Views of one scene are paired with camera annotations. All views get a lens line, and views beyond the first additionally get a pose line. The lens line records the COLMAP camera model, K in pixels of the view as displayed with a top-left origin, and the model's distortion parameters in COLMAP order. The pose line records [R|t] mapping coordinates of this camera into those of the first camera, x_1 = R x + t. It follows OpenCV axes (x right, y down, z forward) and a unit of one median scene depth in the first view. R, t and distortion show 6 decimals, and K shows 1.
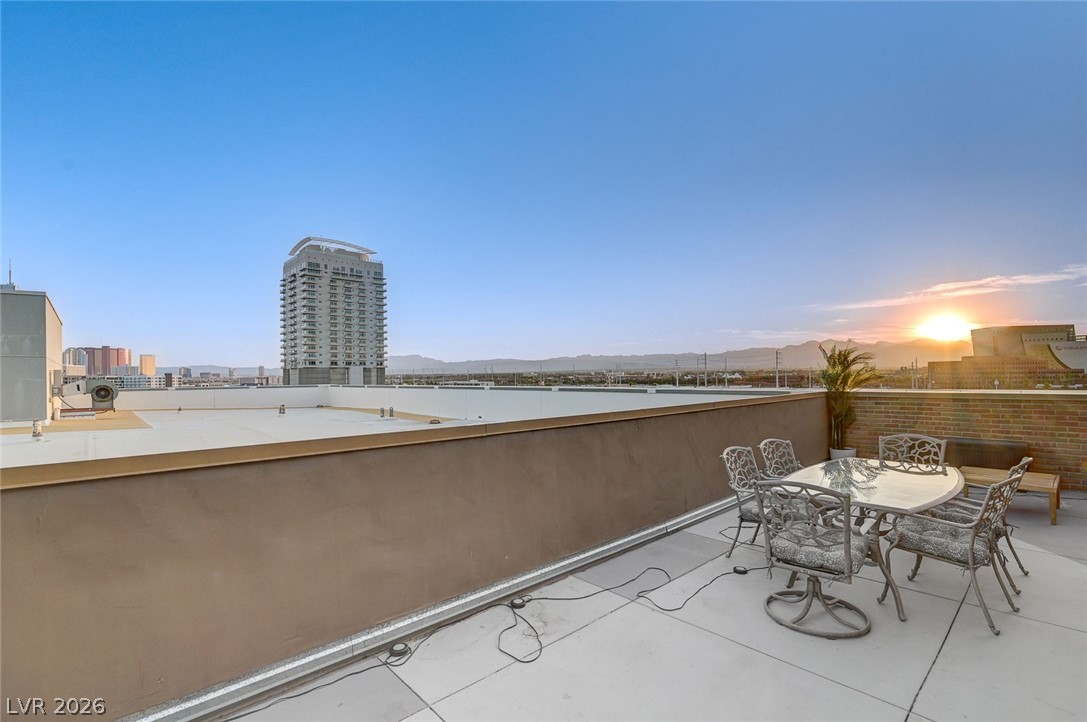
lens RADIAL K [[489.2, 0, 534.1], [0, 489.2, 380.8], [0, 0, 1]] dist [0.000380, -0.000509]
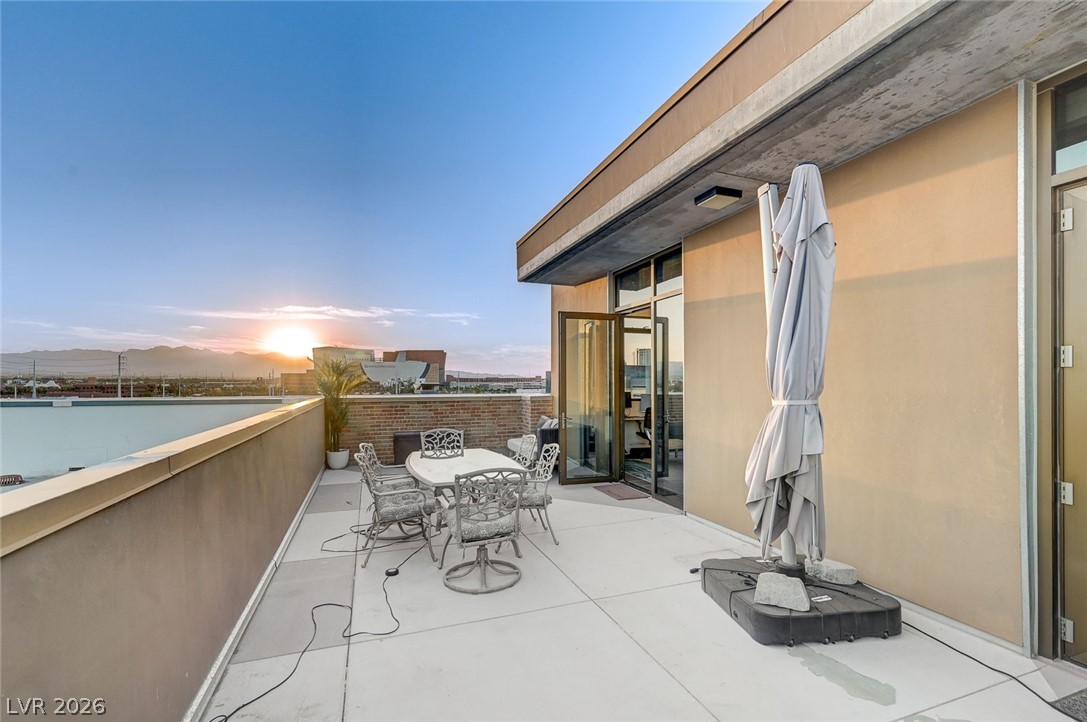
lens RADIAL K [[489.2, 0, 543.4], [0, 489.2, 366.0], [0, 0, 1]] dist [0.000380, -0.000509]
pose [[0.377995, 0.039007, 0.924986, -0.230922], [0.005718, 0.998995, -0.044465, 0.001252], [-0.925790, 0.022096, 0.377392, 0.166865]]
